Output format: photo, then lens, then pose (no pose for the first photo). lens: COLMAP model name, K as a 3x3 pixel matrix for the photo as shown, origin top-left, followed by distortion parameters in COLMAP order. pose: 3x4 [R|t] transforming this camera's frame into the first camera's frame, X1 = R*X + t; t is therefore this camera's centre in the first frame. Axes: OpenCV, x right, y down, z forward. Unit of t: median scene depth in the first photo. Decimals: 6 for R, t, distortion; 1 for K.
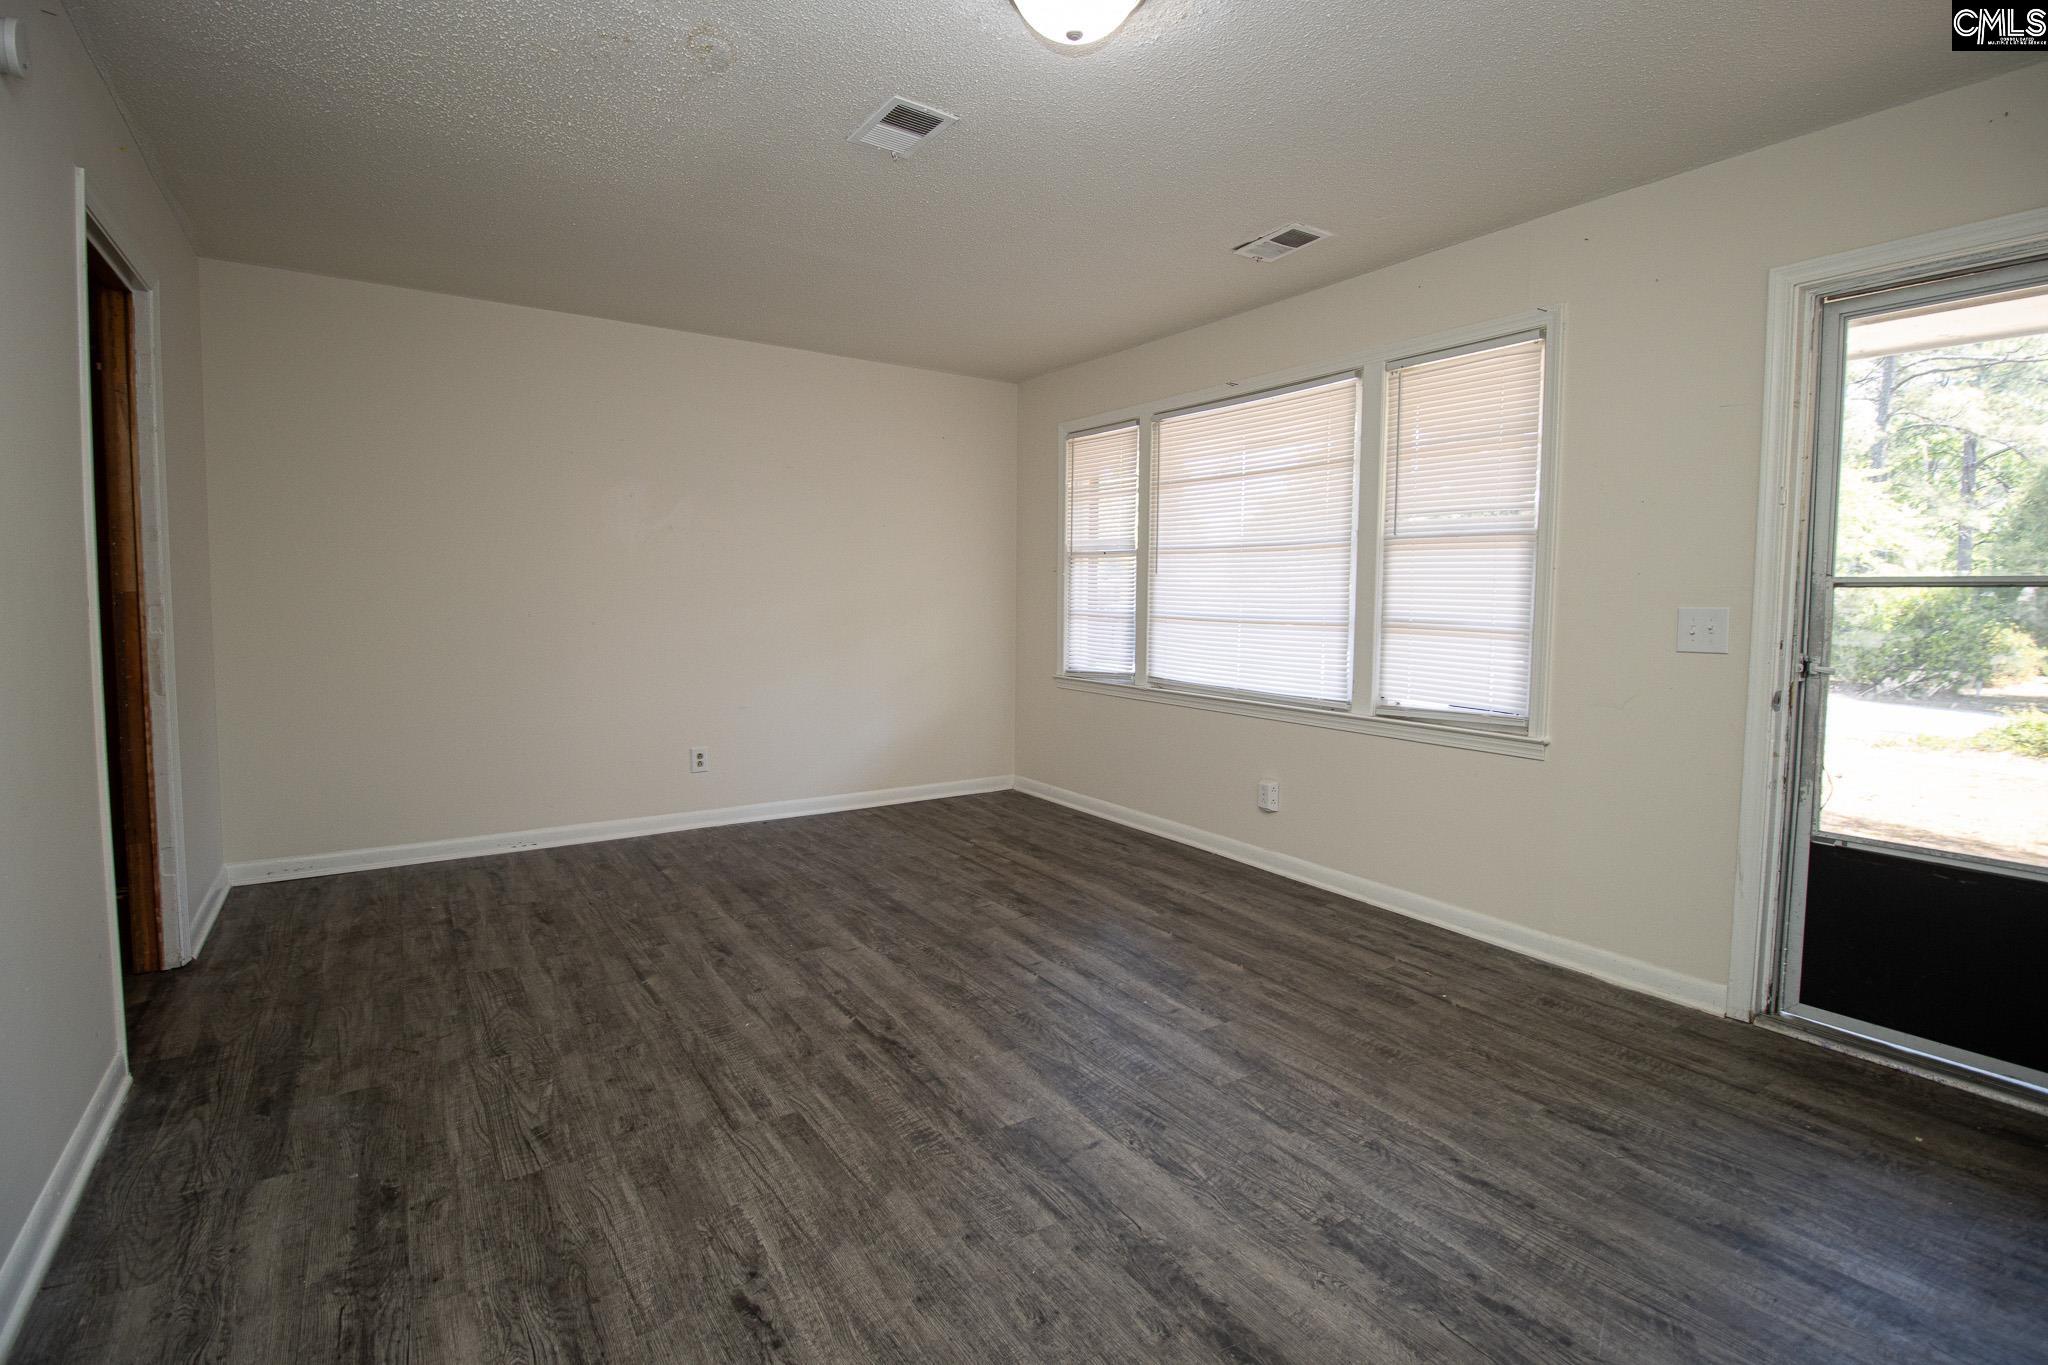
lens RADIAL K [[965.3, 0, 1069.8], [0, 965.3, 659.1], [0, 0, 1]] dist [-0.002406, -0.006463]
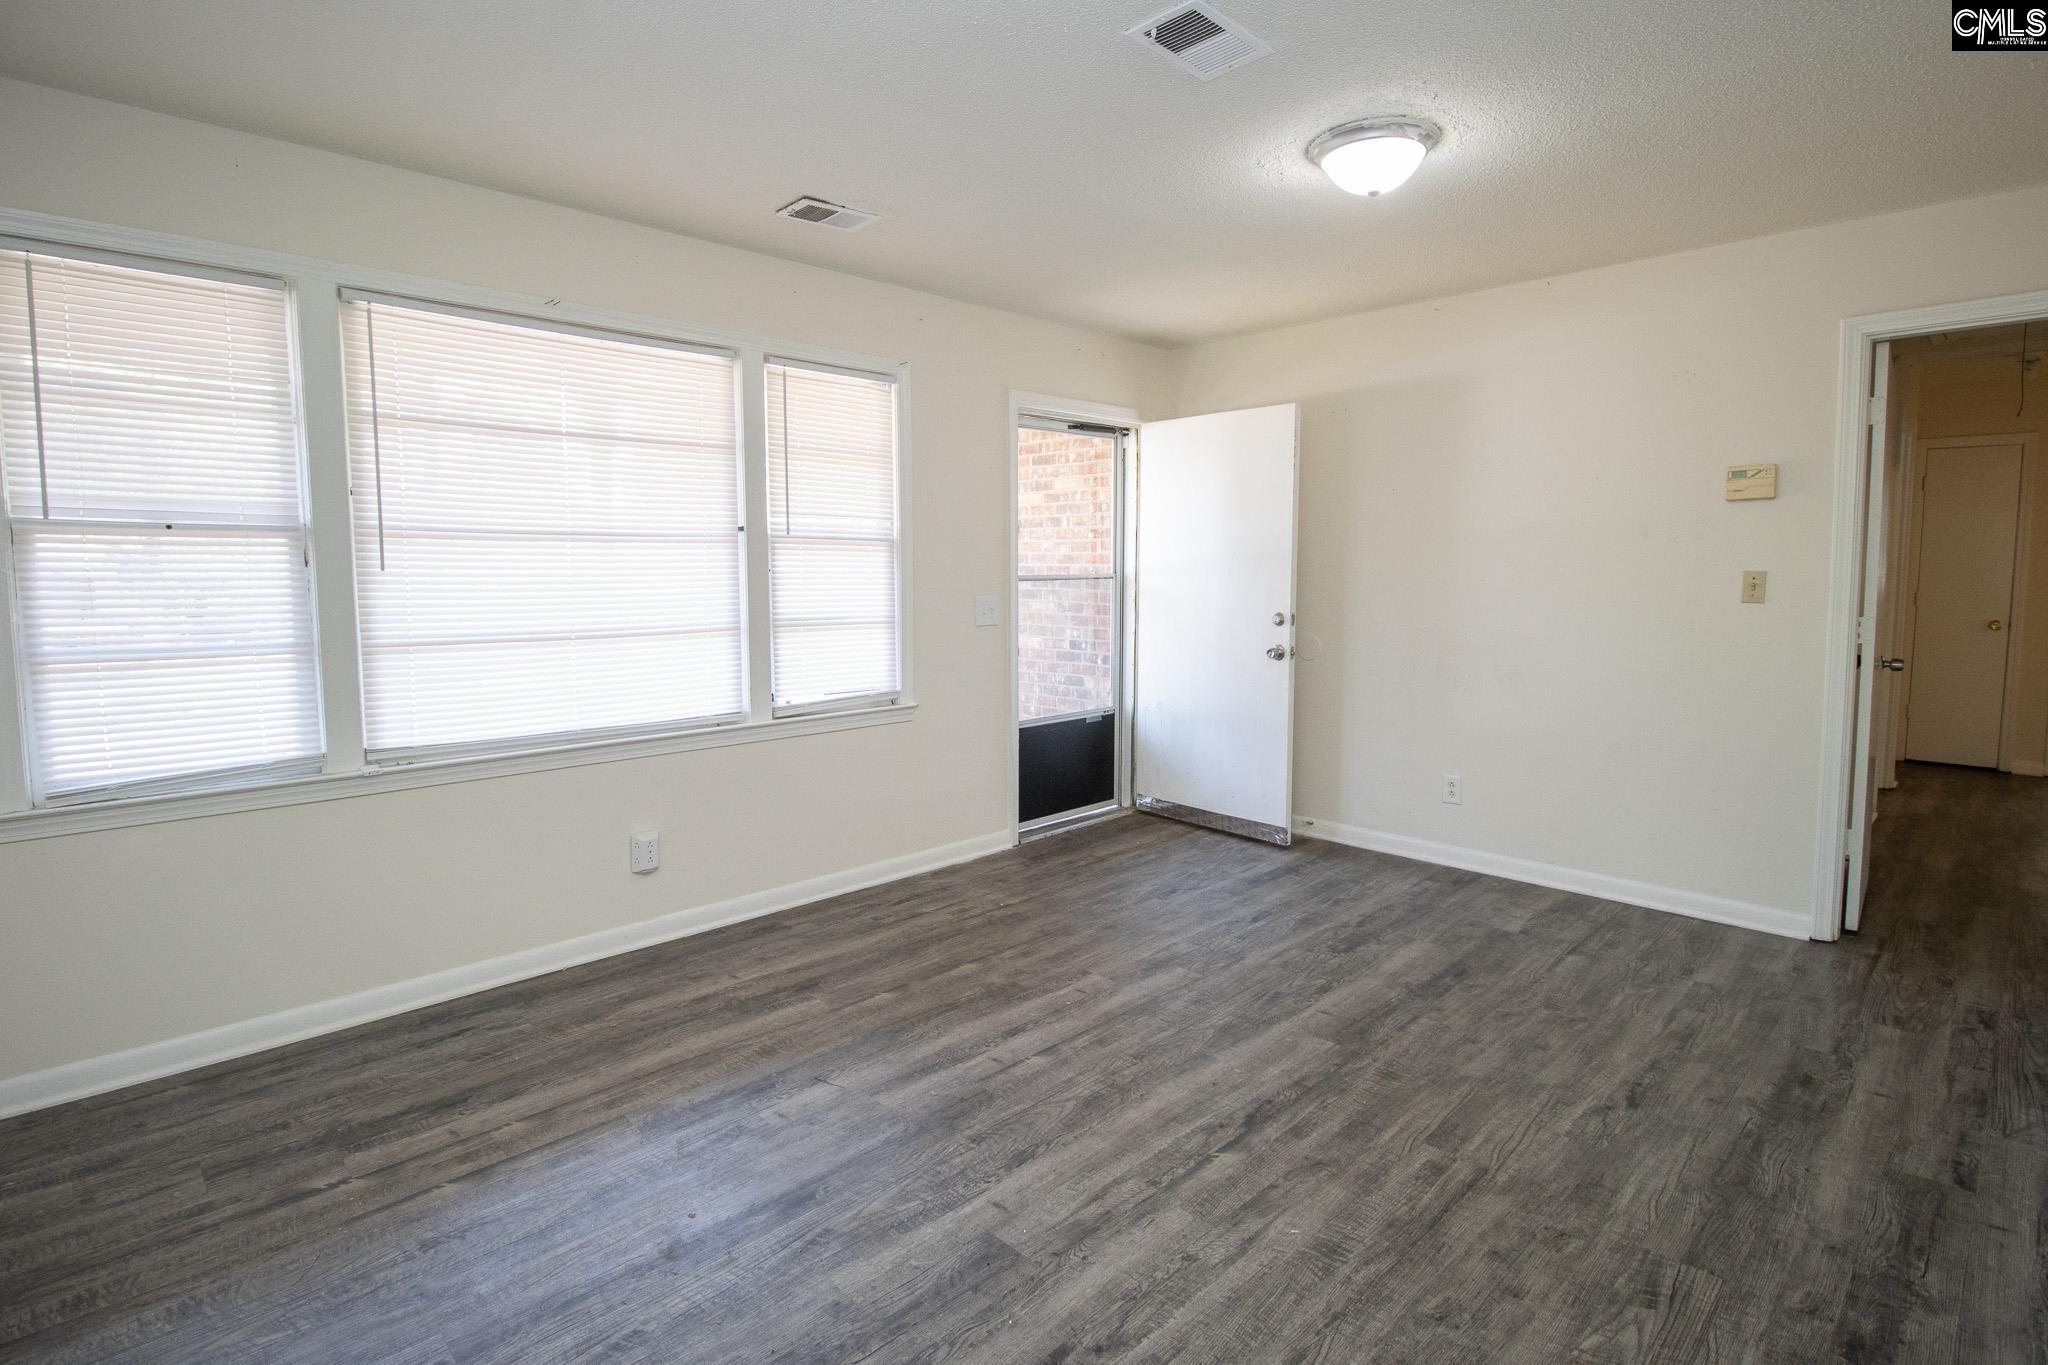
lens RADIAL K [[965.3, 0, 1027.0], [0, 965.3, 668.7], [0, 0, 1]] dist [-0.002406, -0.006463]
pose [[-0.141631, -0.113777, 0.983359, -0.888211], [0.067581, 0.989944, 0.124273, -0.126657], [-0.987610, 0.084058, -0.132517, 1.158930]]
